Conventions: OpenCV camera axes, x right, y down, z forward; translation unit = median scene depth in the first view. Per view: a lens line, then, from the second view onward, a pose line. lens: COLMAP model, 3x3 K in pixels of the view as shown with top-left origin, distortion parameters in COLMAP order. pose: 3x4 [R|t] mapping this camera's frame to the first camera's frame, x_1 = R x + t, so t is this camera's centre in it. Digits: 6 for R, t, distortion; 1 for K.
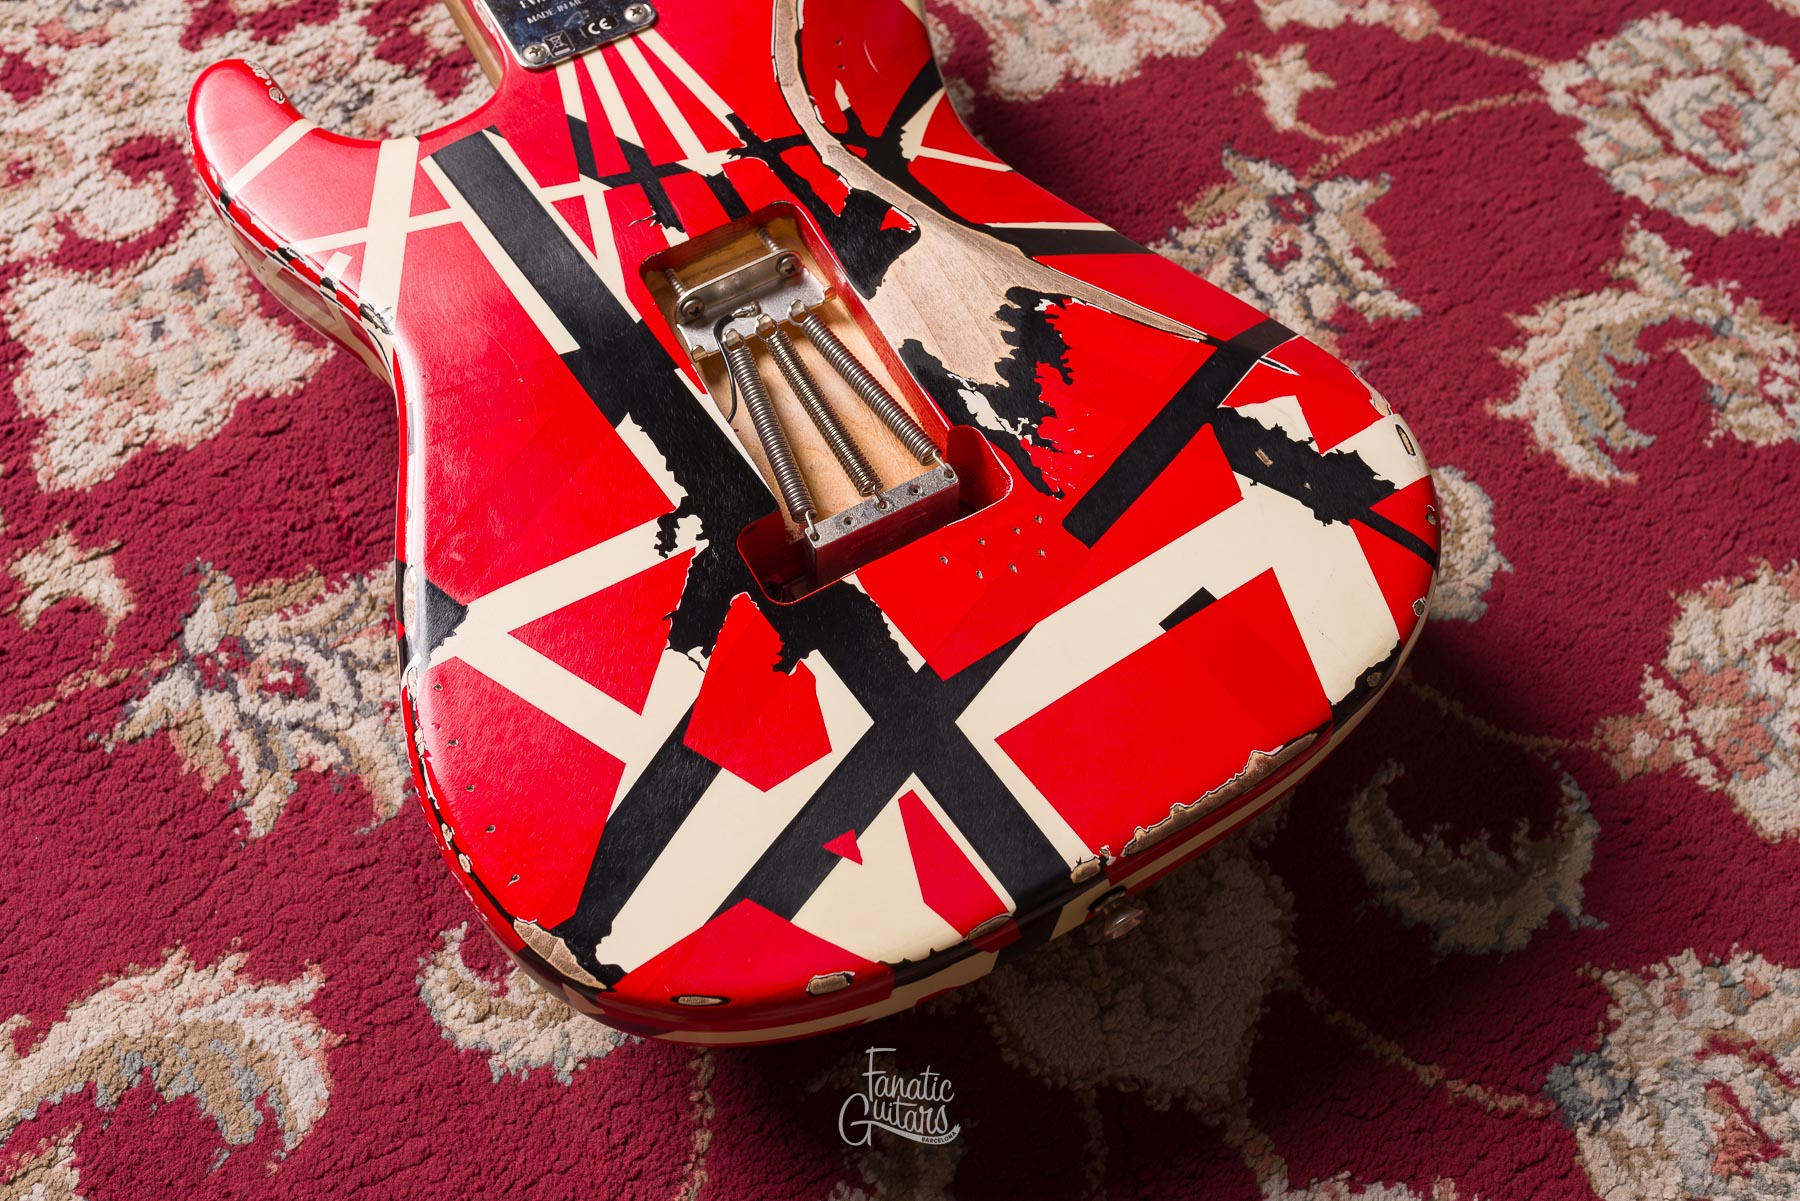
lens RADIAL K [[1733.3, 0, 902.0], [0, 1733.3, 604.0], [0, 0, 1]] dist [-0.001839, 0.001690]
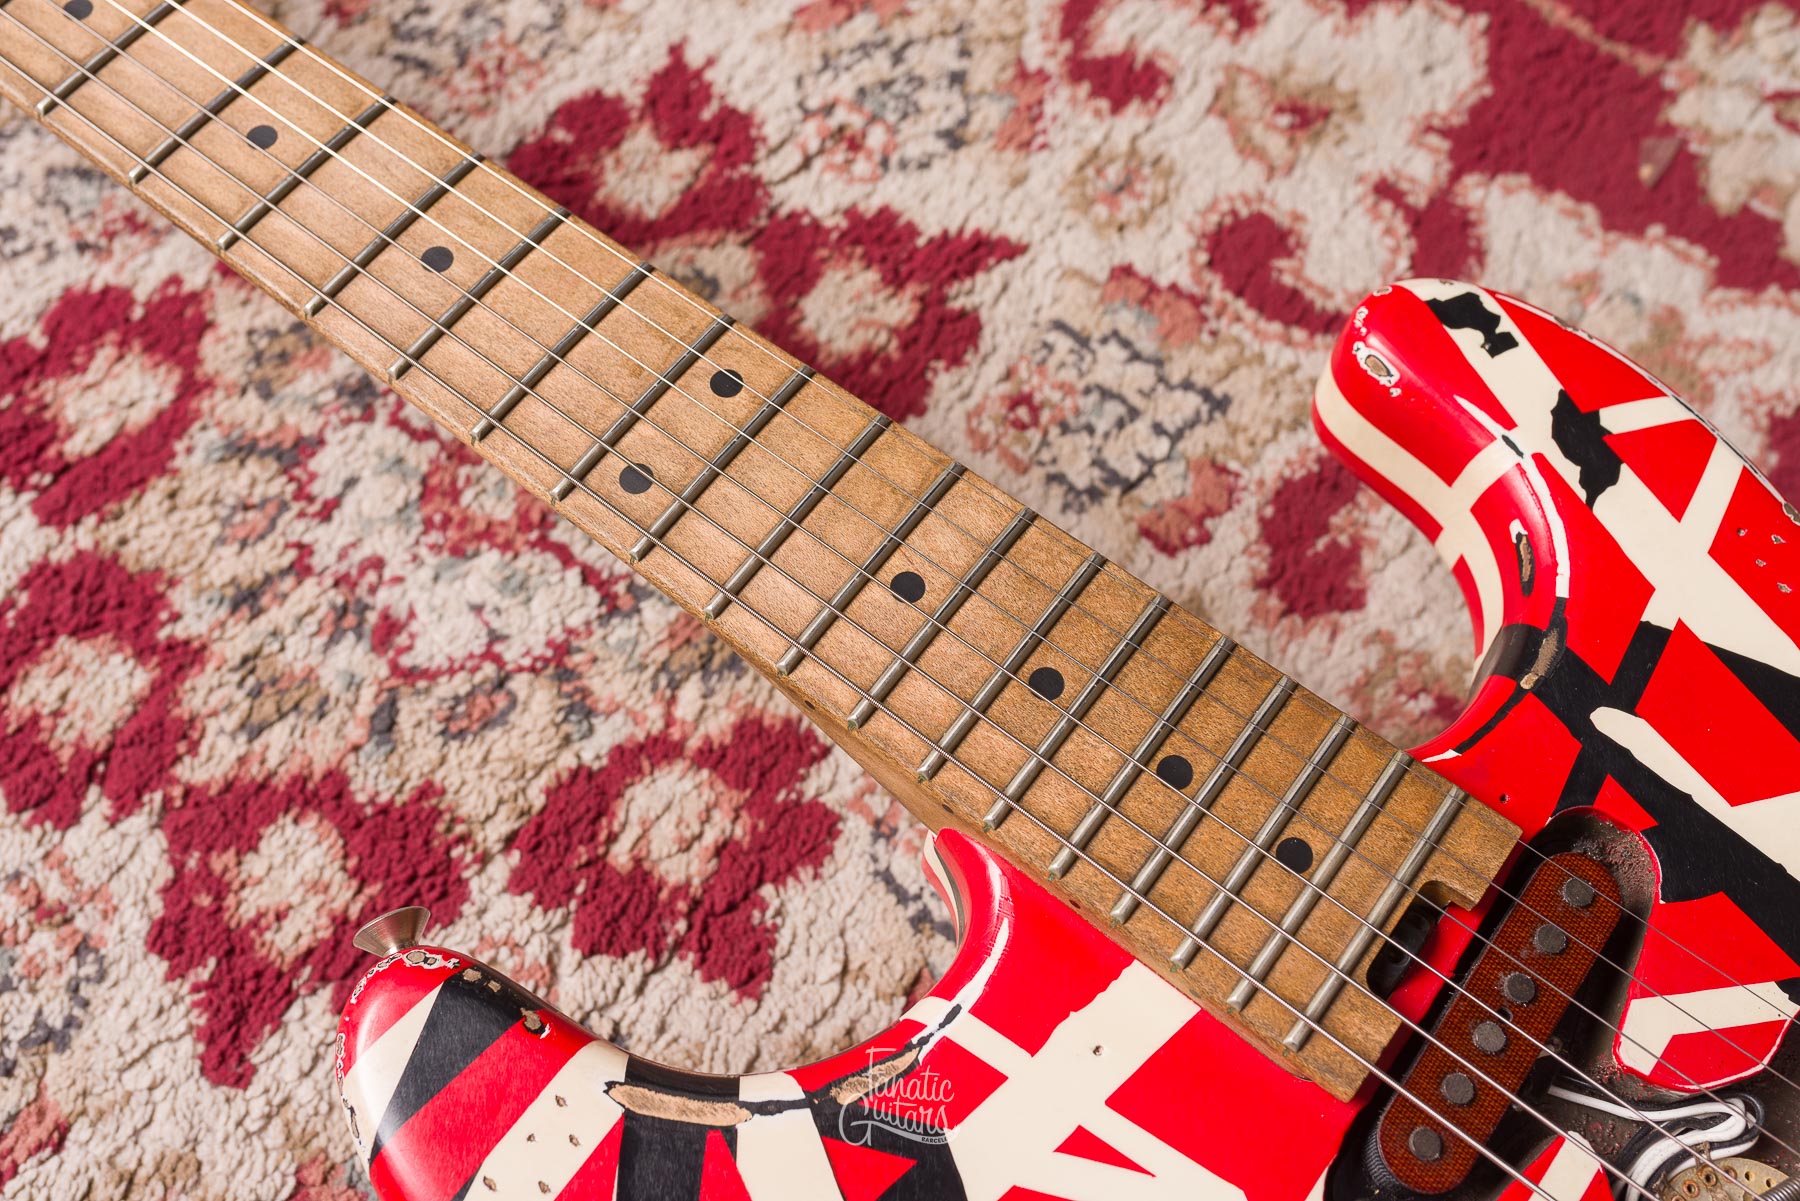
lens RADIAL K [[1792.5, 0, 901.8], [0, 1792.5, 598.6], [0, 0, 1]] dist [0.003942, -0.008745]
pose [[0.919640, -0.360489, 0.155914, -0.287946], [0.351081, 0.932466, 0.085146, -0.471836], [-0.176079, -0.023566, 0.984094, 0.496698]]
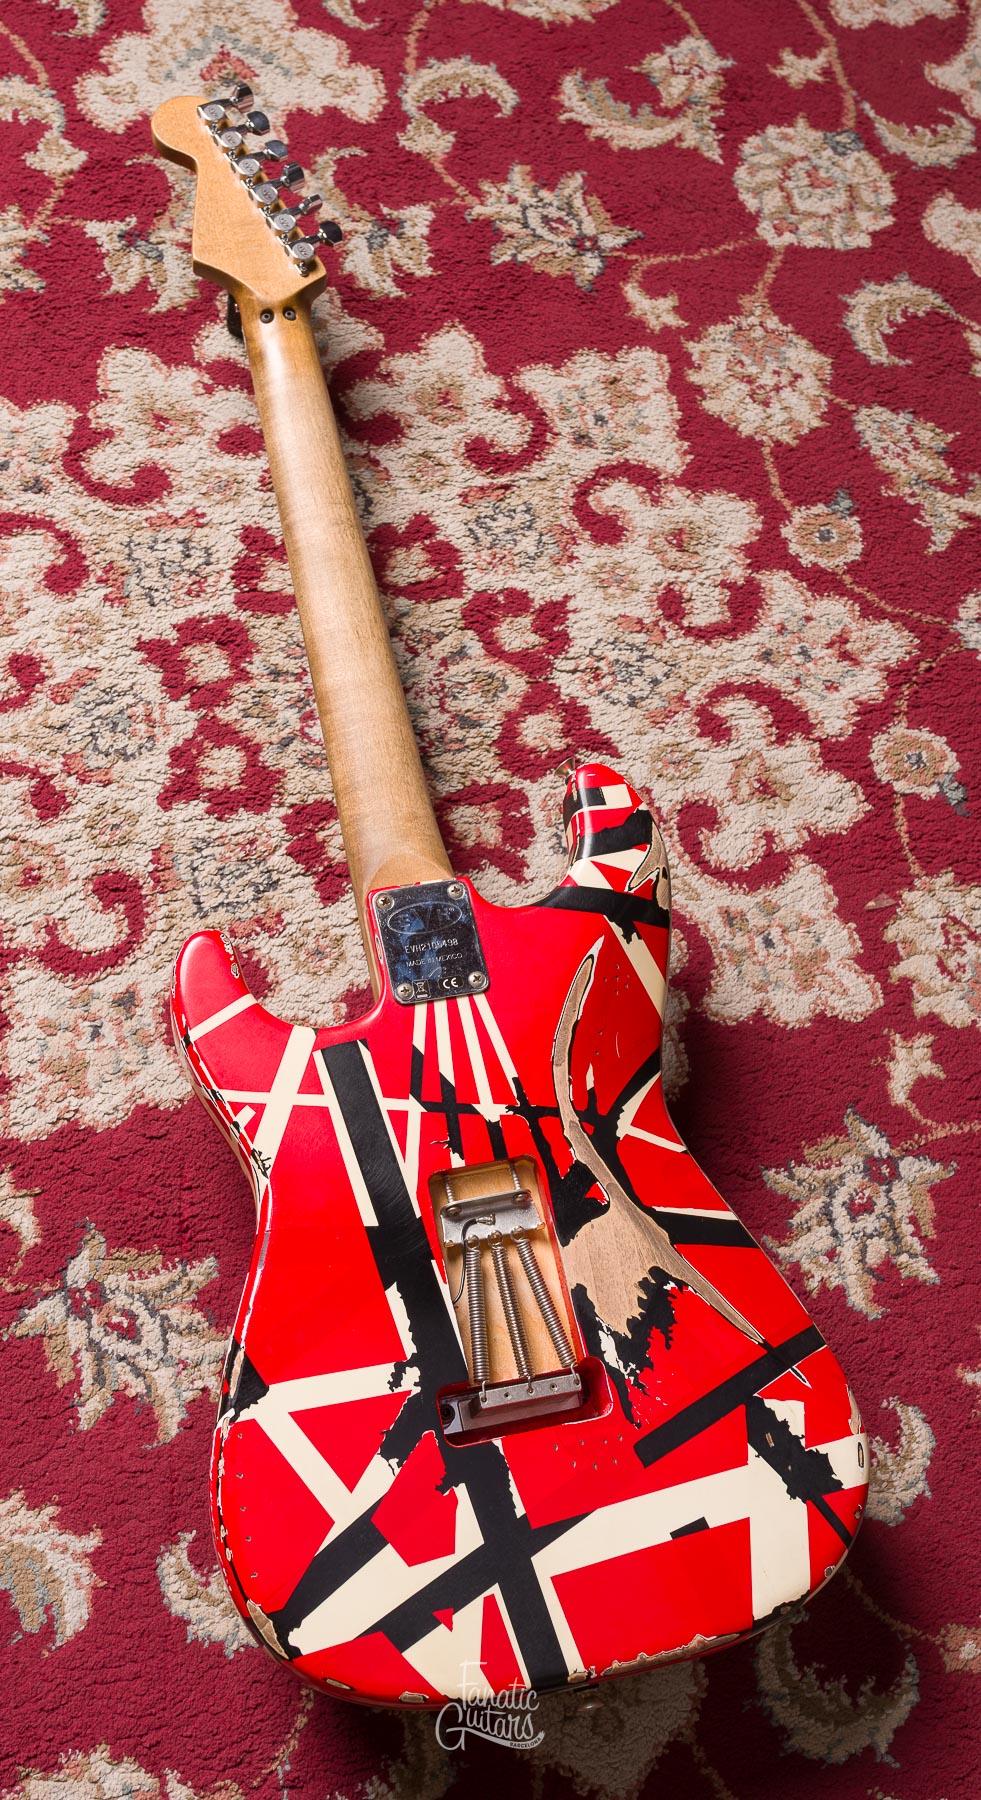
lens RADIAL K [[1870.1, 0, 430.2], [0, 1870.1, 922.1], [0, 0, 1]] dist [-0.005738, 0.002277]
pose [[0.950530, 0.307575, -0.043466, -0.122875], [-0.305376, 0.950886, 0.050621, -0.412287], [0.056901, -0.034843, 0.997772, -0.550073]]
